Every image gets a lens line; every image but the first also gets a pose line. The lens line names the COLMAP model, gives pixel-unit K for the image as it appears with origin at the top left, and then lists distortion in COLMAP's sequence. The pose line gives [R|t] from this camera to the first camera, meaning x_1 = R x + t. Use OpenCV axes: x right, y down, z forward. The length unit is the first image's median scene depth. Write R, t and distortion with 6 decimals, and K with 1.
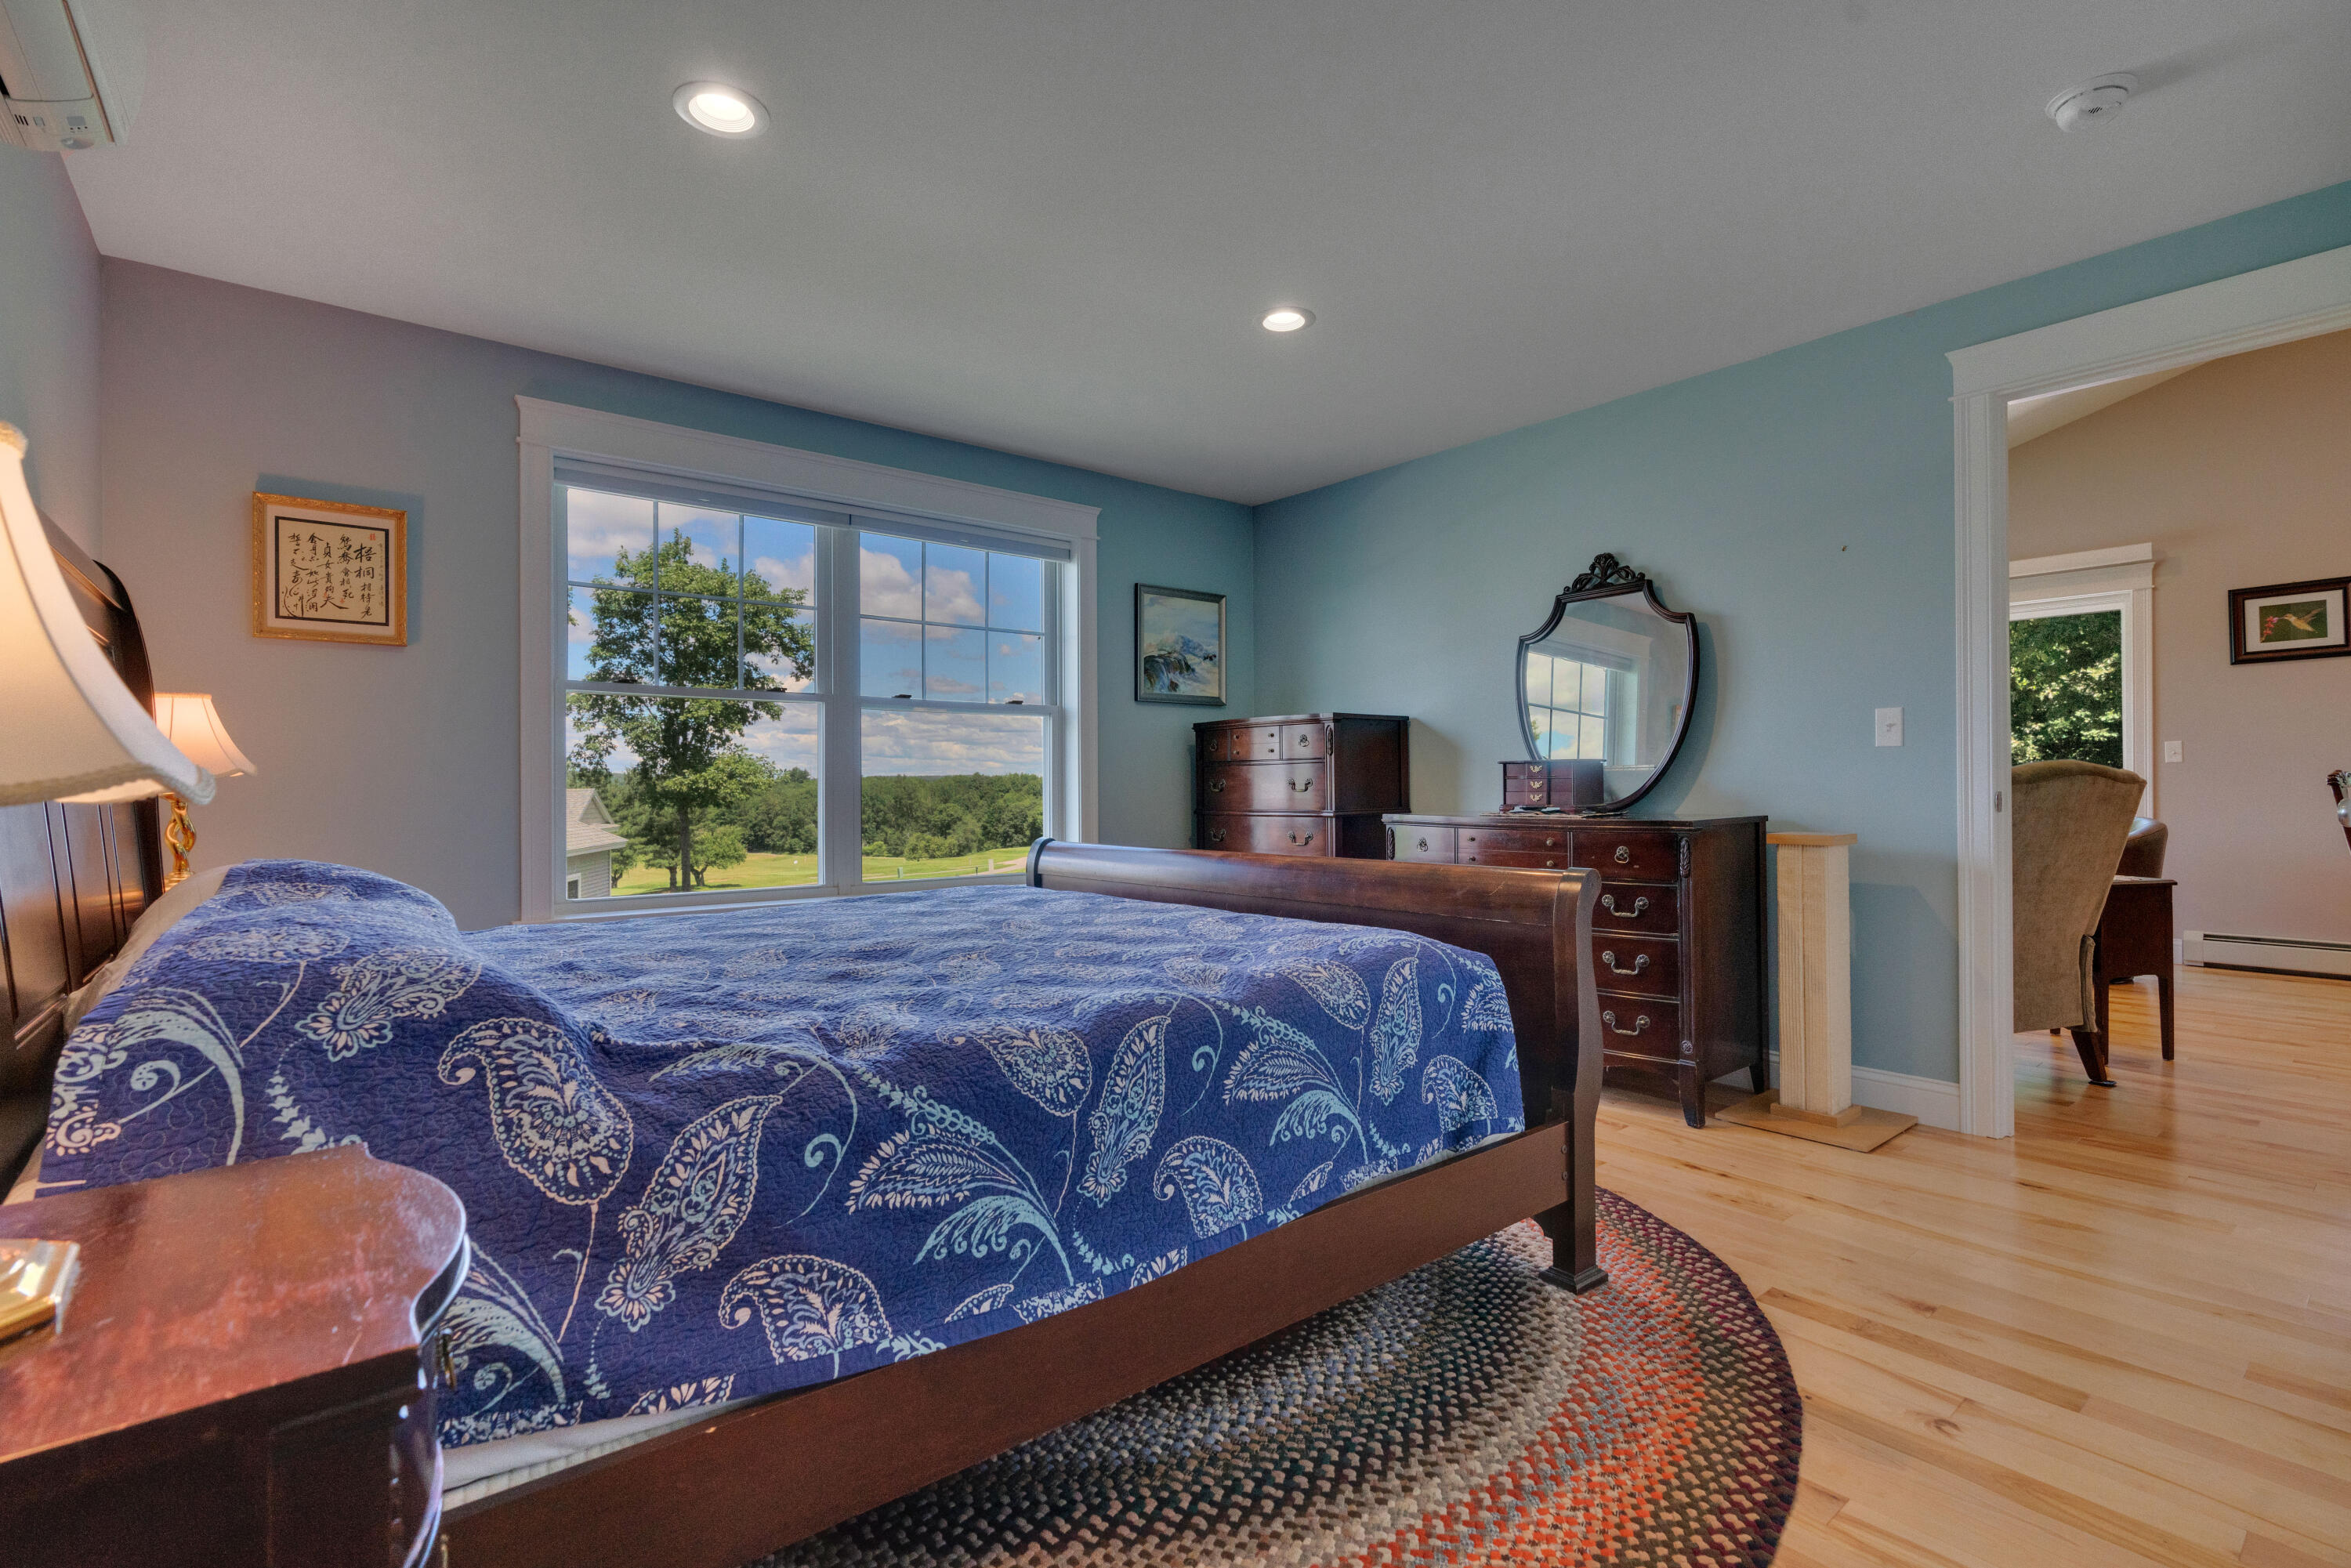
lens RADIAL K [[1056.4, 0, 1175.5], [0, 1056.4, 784.0], [0, 0, 1]] dist [-0.017986, 0.008786]
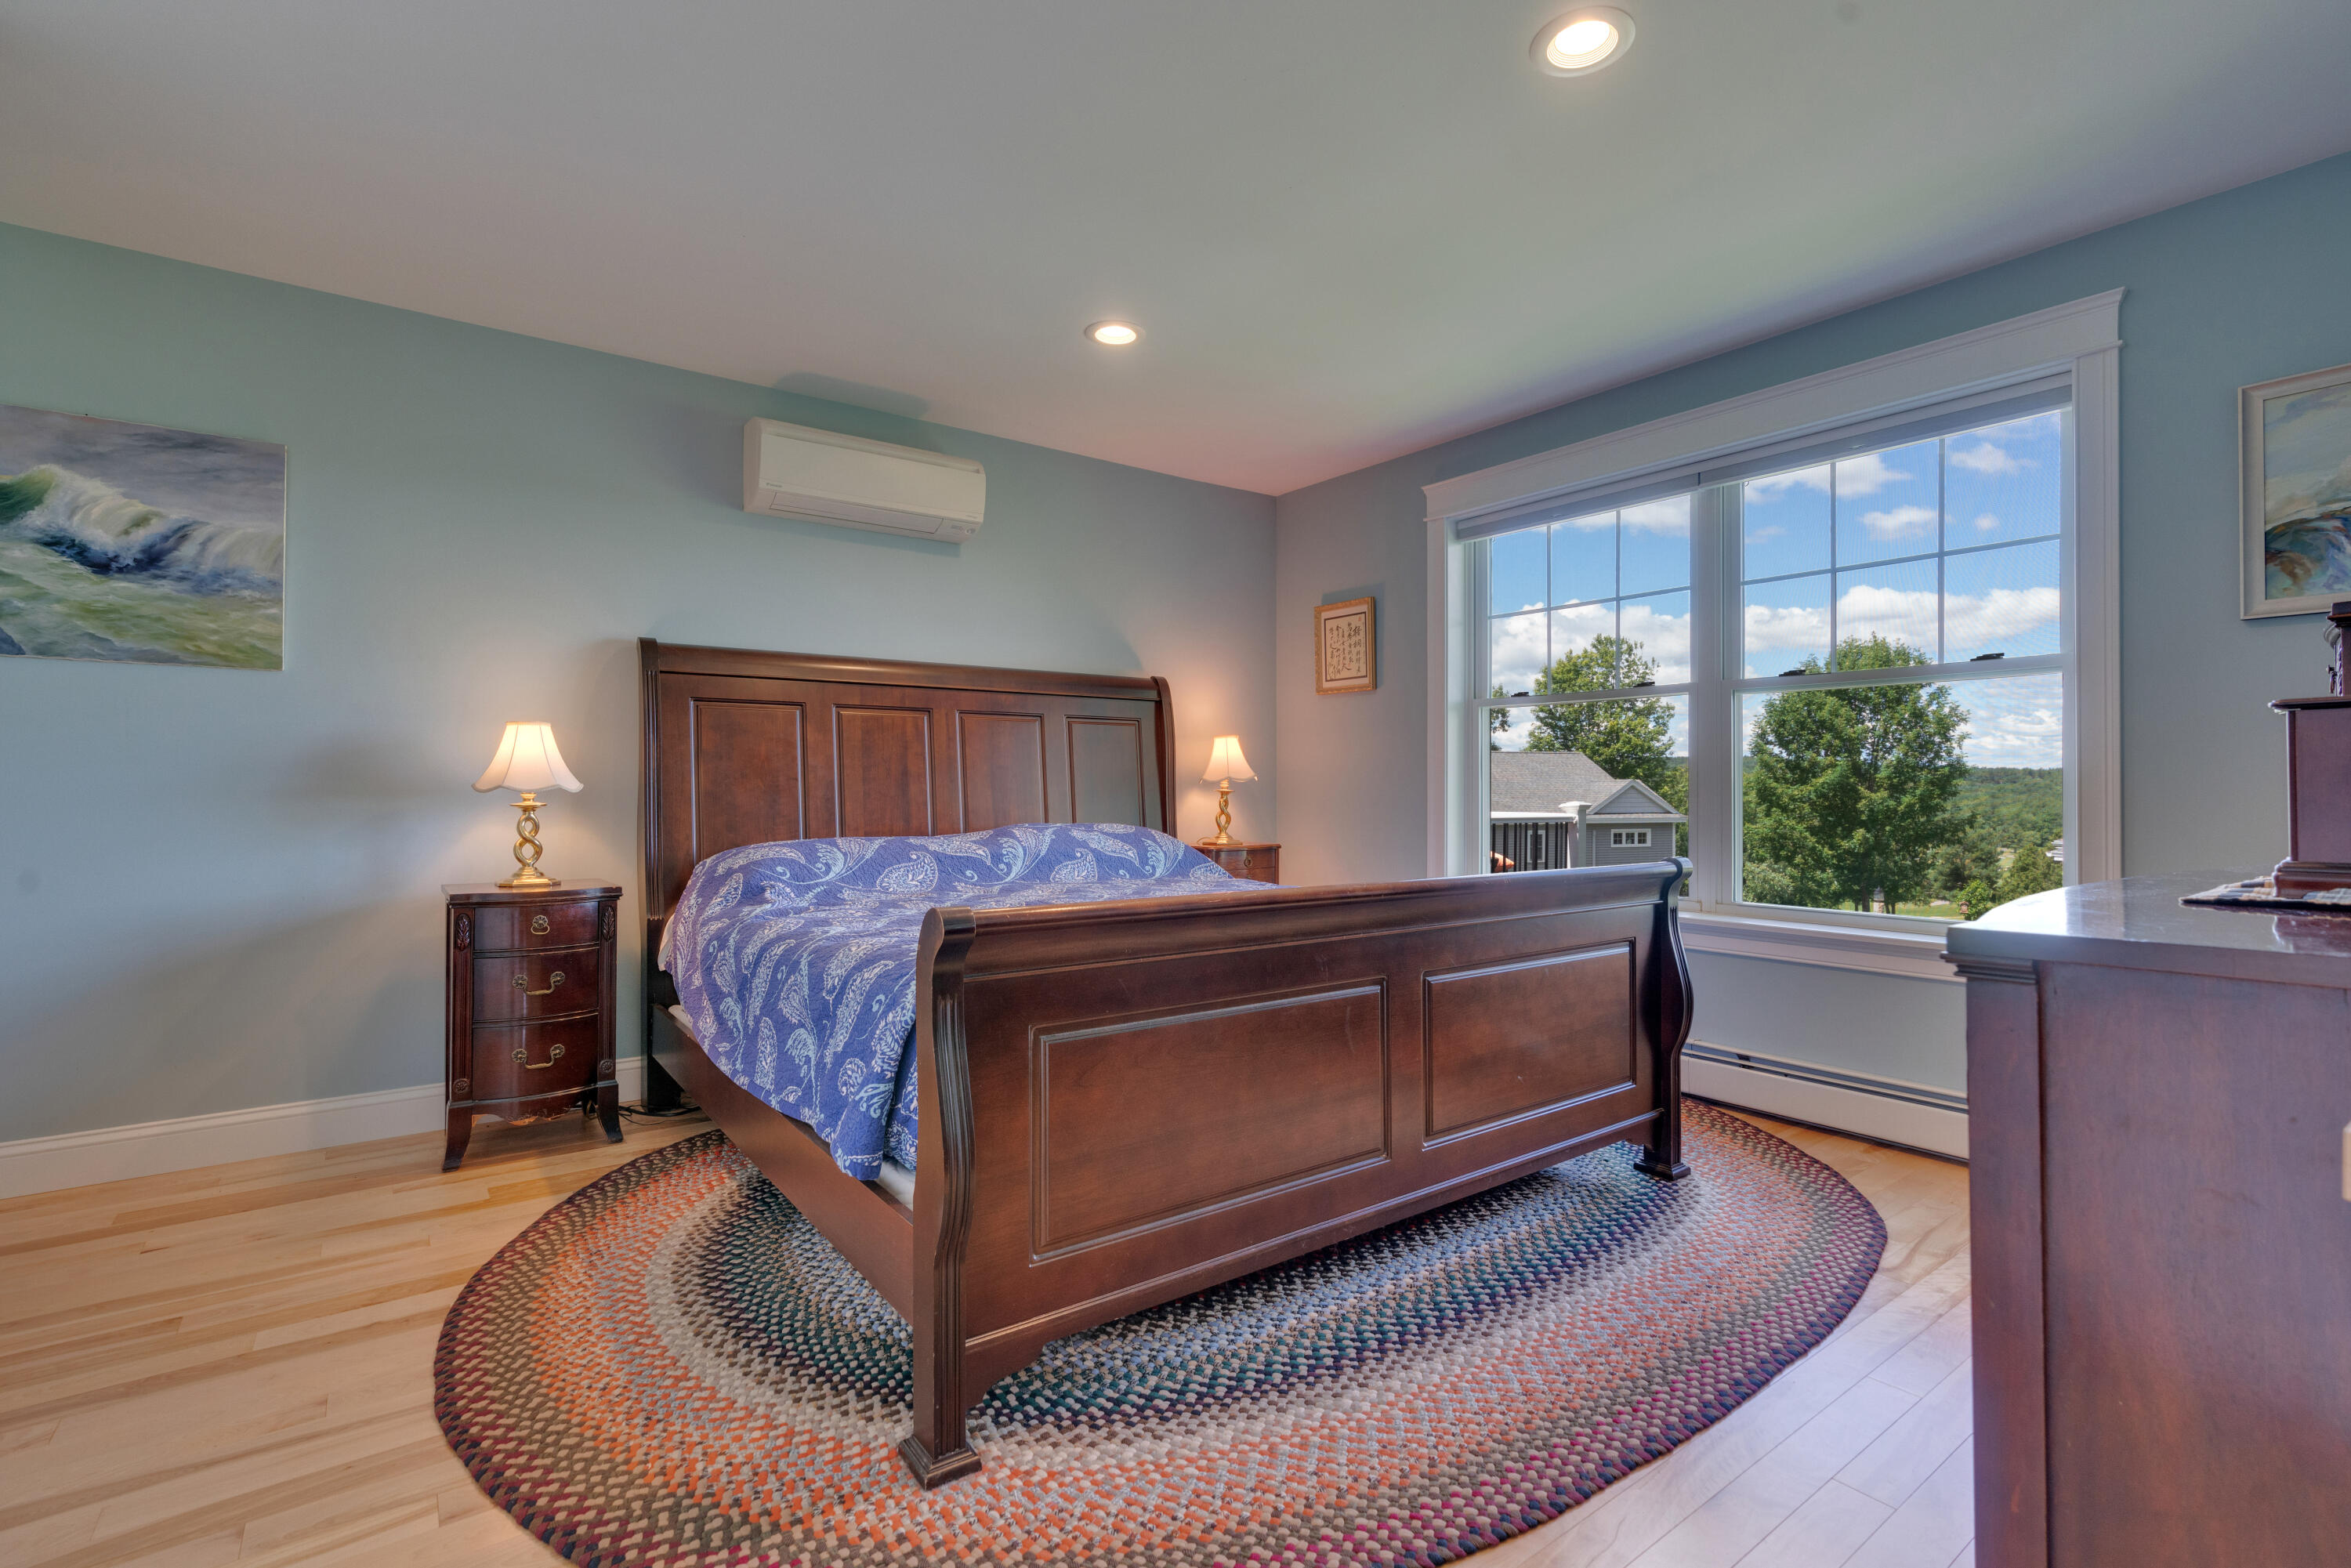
lens RADIAL K [[1056.4, 0, 1175.5], [0, 1056.4, 784.0], [0, 0, 1]] dist [-0.017986, 0.008786]
pose [[-0.034948, 0.002997, -0.999385, 0.585488], [0.004049, 0.999988, 0.002857, -0.005861], [0.999381, -0.003947, -0.034959, 0.628438]]
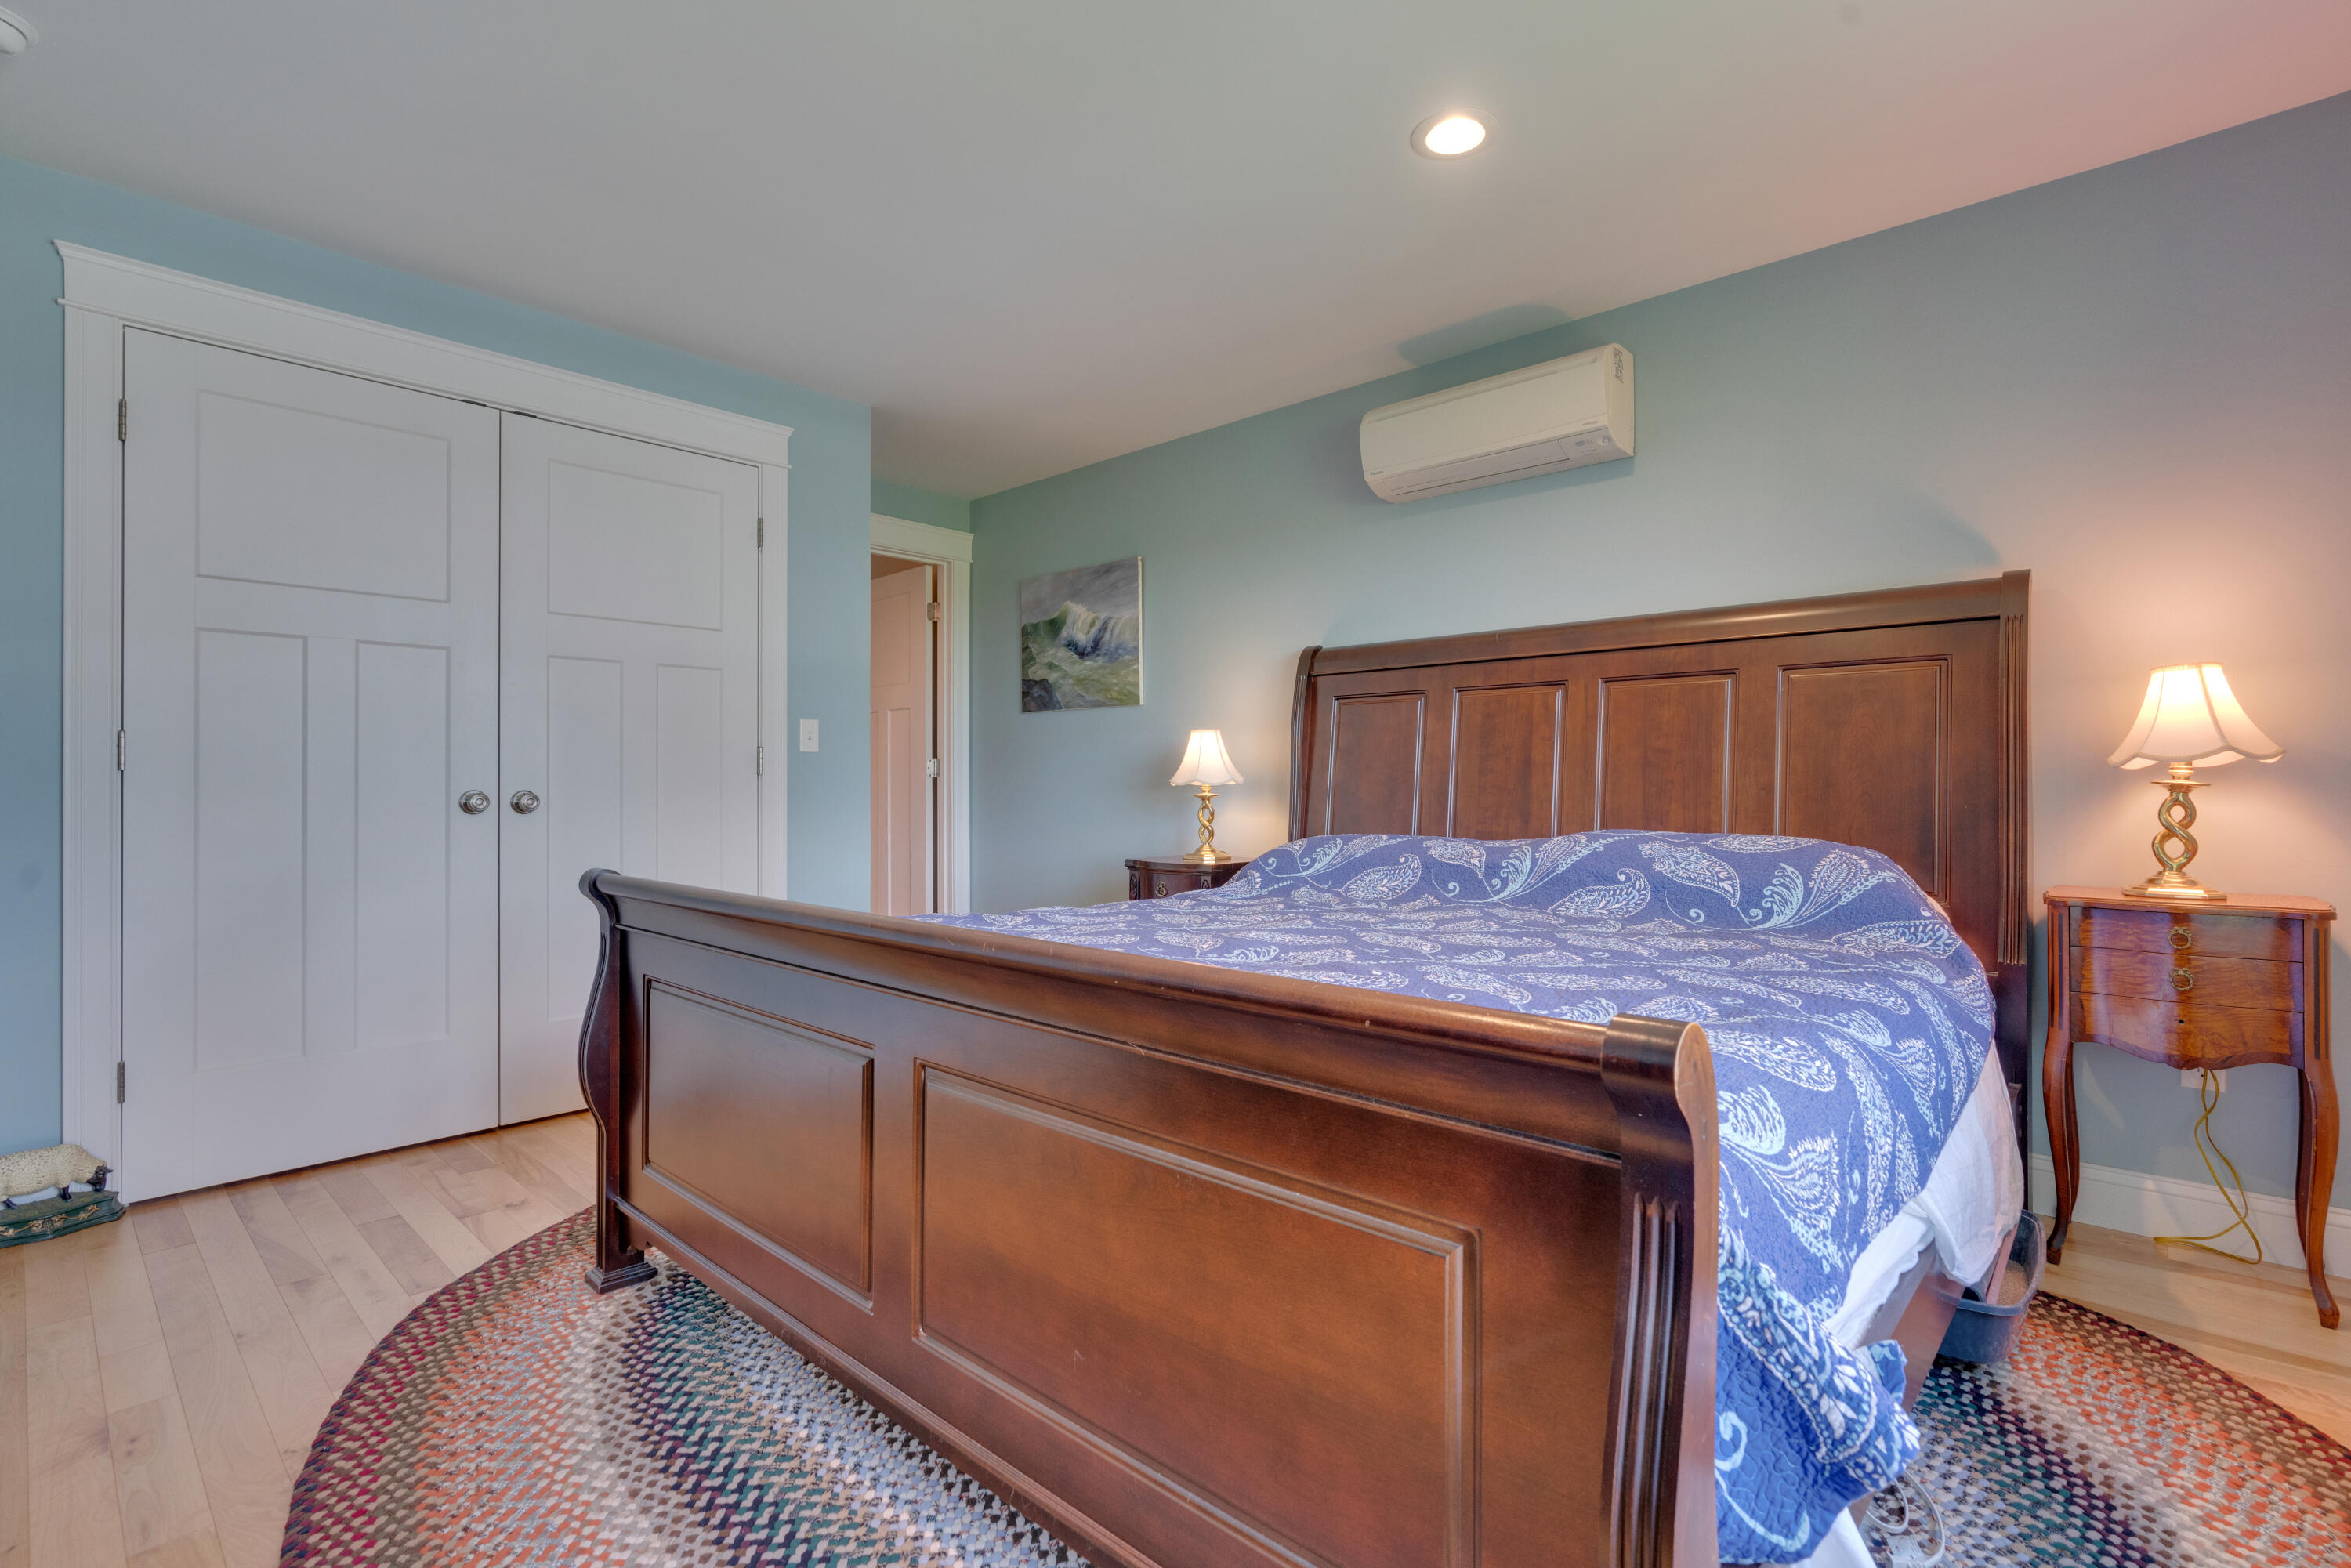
lens RADIAL K [[1050.4, 0, 1185.7], [0, 1050.4, 783.1], [0, 0, 1]] dist [-0.017211, 0.008524]
pose [[-0.984722, 0.010214, -0.173833, 0.003828], [0.010994, 0.999933, -0.003525, 0.001882], [0.173786, -0.005382, -0.984769, 1.098536]]
